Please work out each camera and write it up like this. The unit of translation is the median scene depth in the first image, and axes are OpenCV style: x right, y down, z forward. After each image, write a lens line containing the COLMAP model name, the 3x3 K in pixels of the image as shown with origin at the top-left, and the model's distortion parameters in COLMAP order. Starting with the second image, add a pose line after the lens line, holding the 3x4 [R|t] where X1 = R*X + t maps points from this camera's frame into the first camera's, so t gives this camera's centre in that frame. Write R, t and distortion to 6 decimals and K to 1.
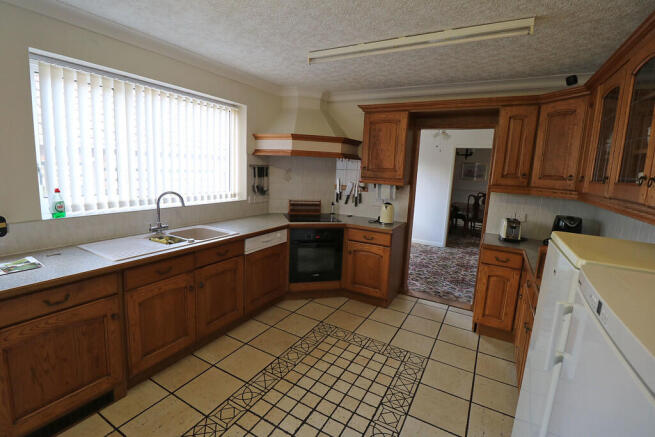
lens RADIAL K [[303.6, 0, 324.2], [0, 303.6, 210.8], [0, 0, 1]] dist [-0.003492, -0.001090]
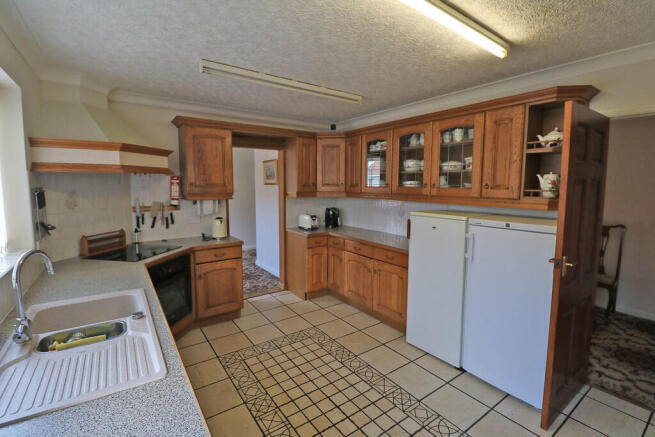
lens RADIAL K [[303.6, 0, 324.2], [0, 303.6, 210.8], [0, 0, 1]] dist [-0.003492, -0.001090]
pose [[0.426015, -0.127268, 0.895720, -0.602684], [0.145450, 0.986812, 0.071033, -0.076848], [-0.892948, 0.100022, 0.438908, 0.270527]]
